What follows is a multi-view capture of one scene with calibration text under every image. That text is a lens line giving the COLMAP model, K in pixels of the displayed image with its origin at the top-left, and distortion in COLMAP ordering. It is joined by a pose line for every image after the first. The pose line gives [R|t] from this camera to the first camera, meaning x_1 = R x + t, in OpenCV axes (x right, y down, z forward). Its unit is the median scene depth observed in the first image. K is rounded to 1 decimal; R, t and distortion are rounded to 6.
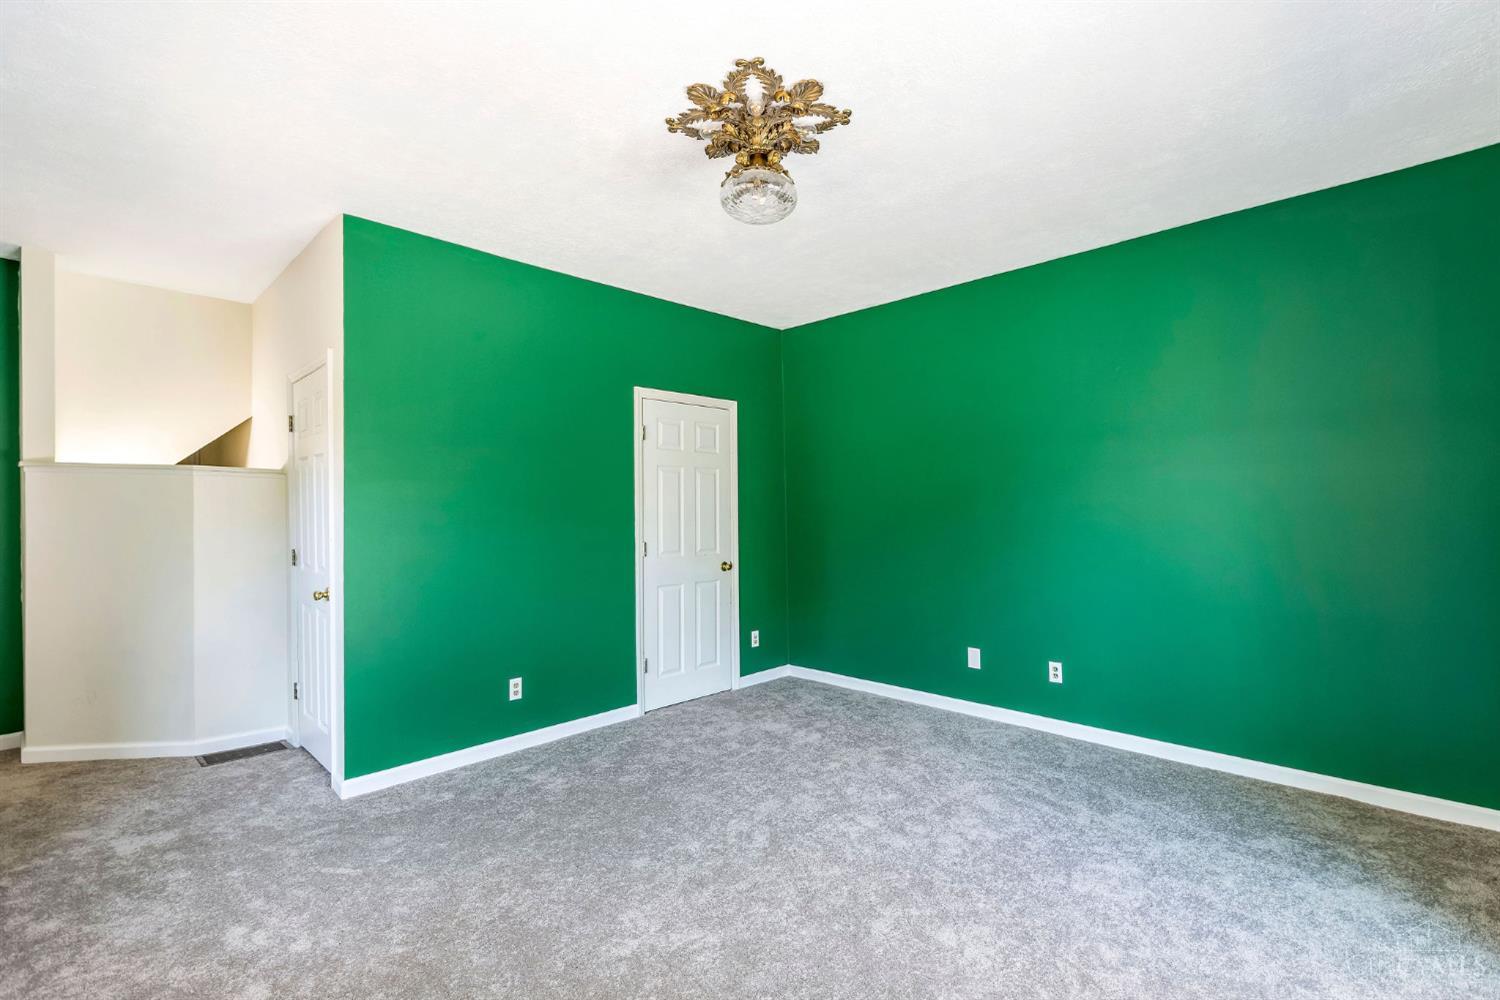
lens RADIAL K [[686.9, 0, 749.2], [0, 686.9, 506.1], [0, 0, 1]] dist [0.003335, 0.000452]
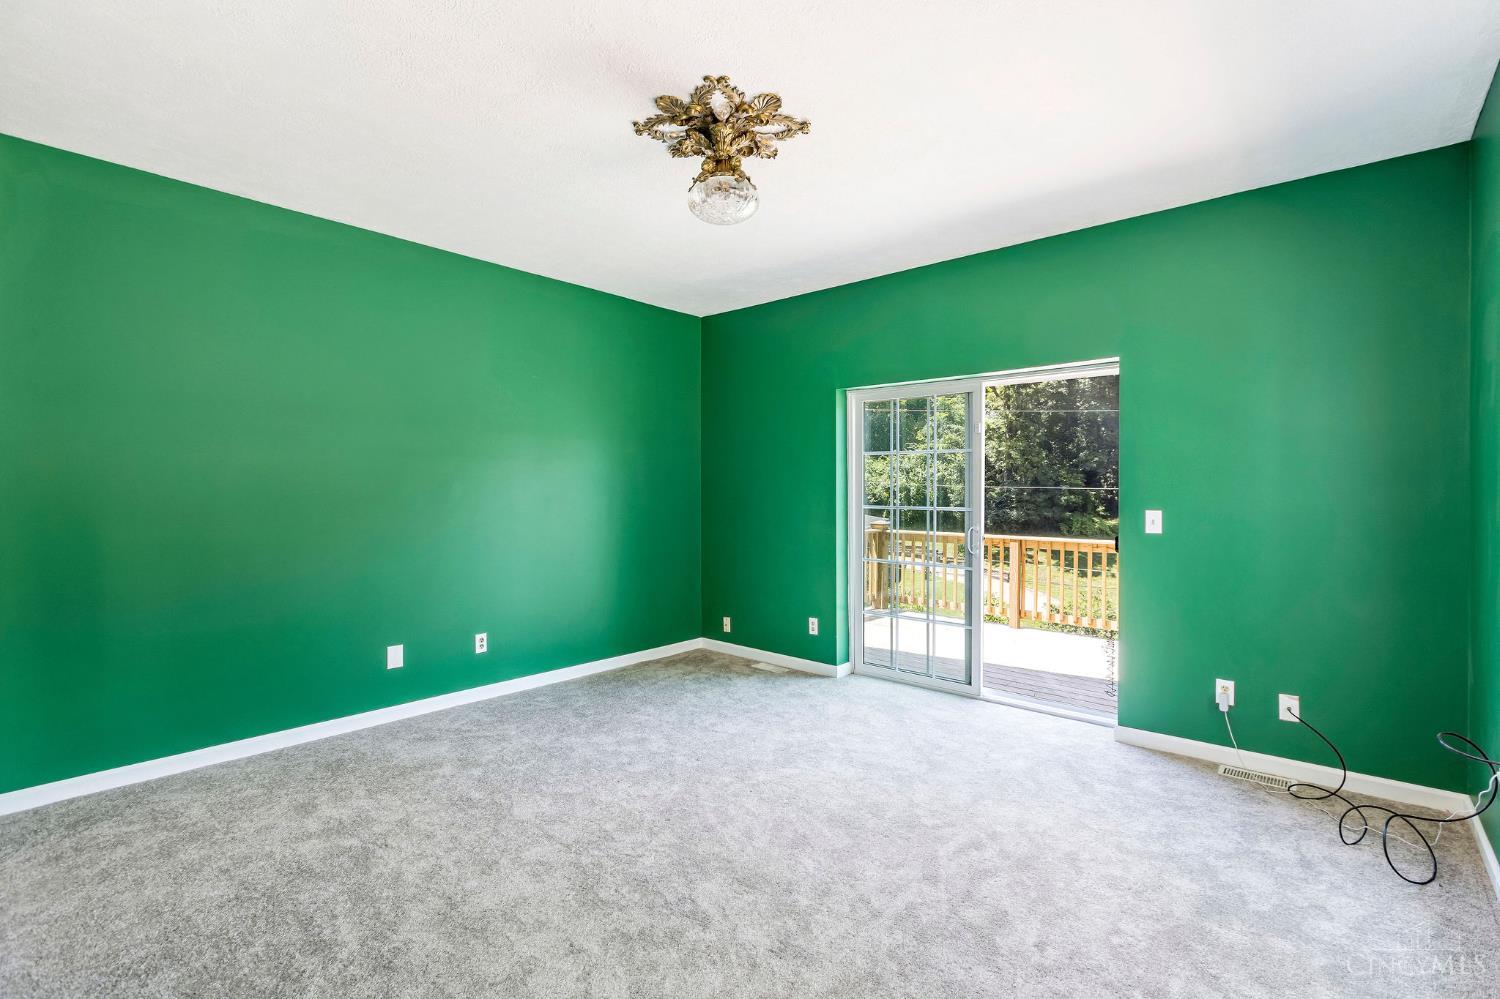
lens RADIAL K [[691.4, 0, 749.0], [0, 691.4, 499.2], [0, 0, 1]] dist [-0.030858, -0.000060]
pose [[-0.053359, -0.012975, 0.998491, -0.771613], [0.002042, 0.999912, 0.013102, 0.005181], [-0.998573, 0.002738, -0.053328, 0.766813]]
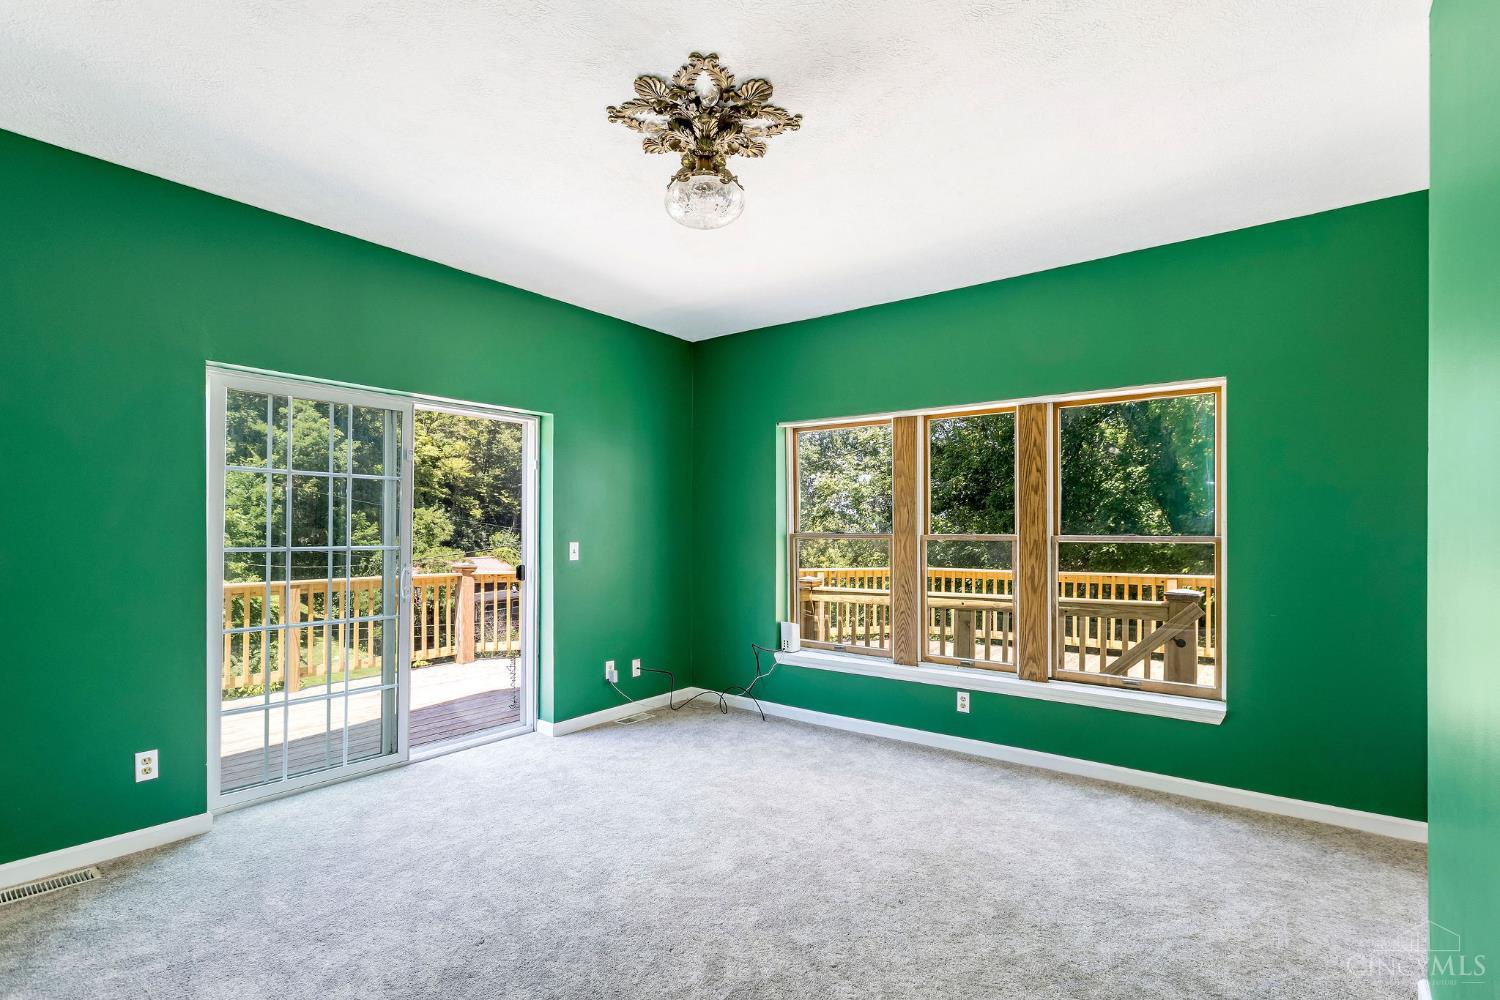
lens RADIAL K [[726.4, 0, 750.1], [0, 726.4, 539.2], [0, 0, 1]] dist [0.011631, -0.000561]
pose [[-0.991145, 0.004348, -0.132715, 0.066078], [0.001831, 0.999816, 0.019087, 0.007006], [0.132773, 0.018675, -0.990970, 1.504230]]
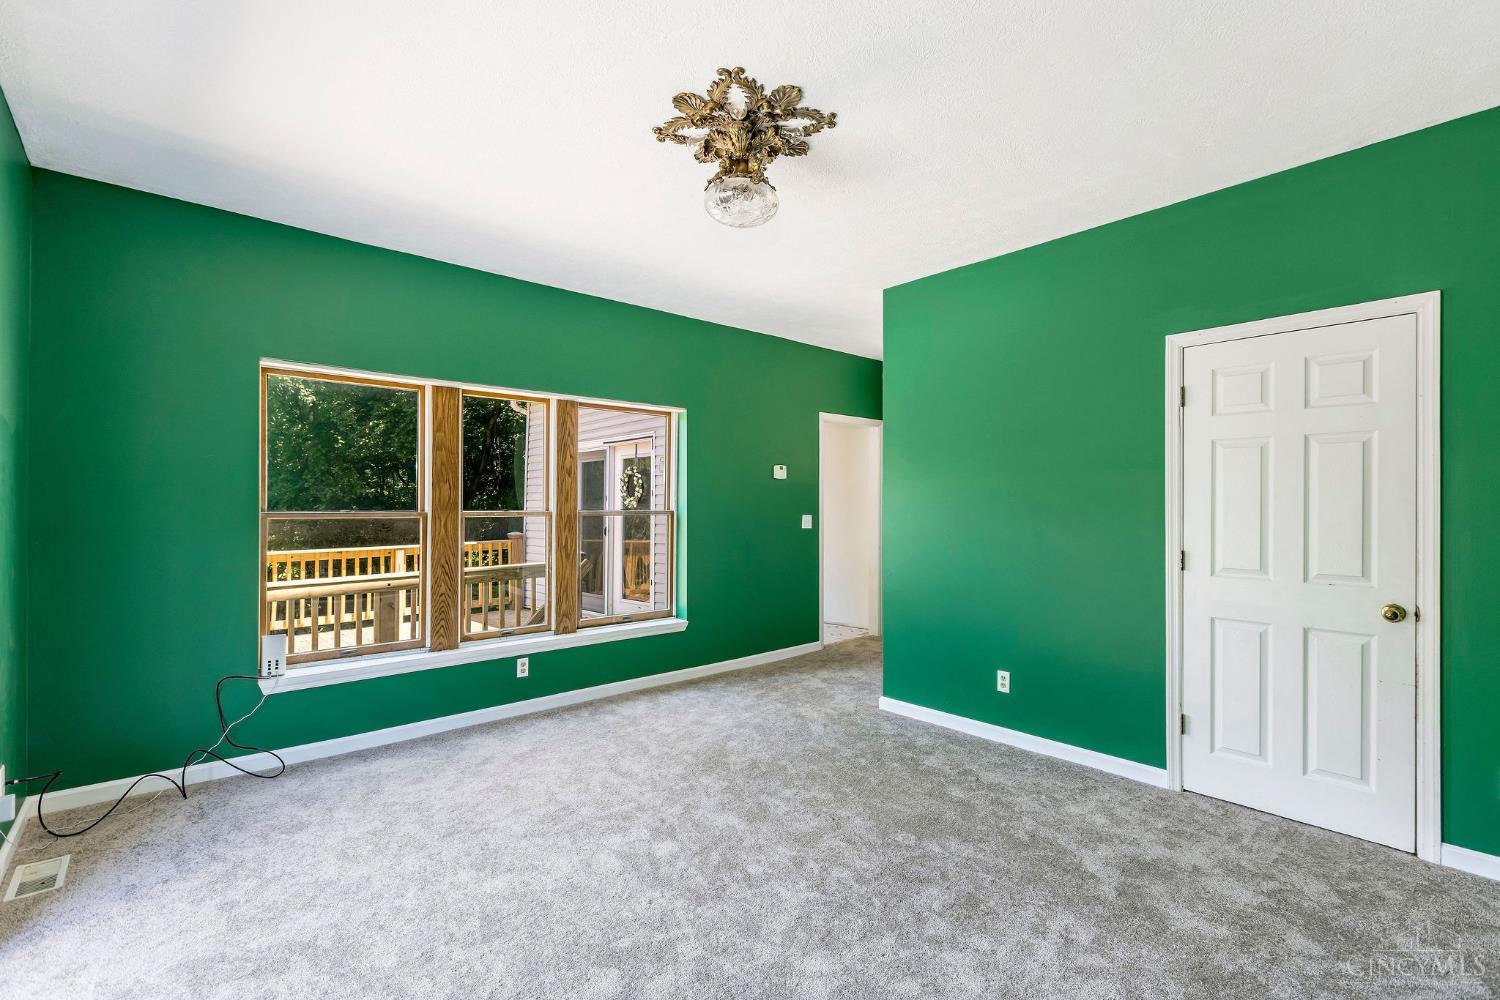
lens RADIAL K [[669.2, 0, 761.1], [0, 669.2, 500.0], [0, 0, 1]] dist [-0.001731, 0.000409]
pose [[-0.061196, -0.002811, -0.998122, 0.759477], [-0.002637, 0.999993, -0.002655, 0.005232], [0.998122, 0.002469, -0.061203, 0.814311]]
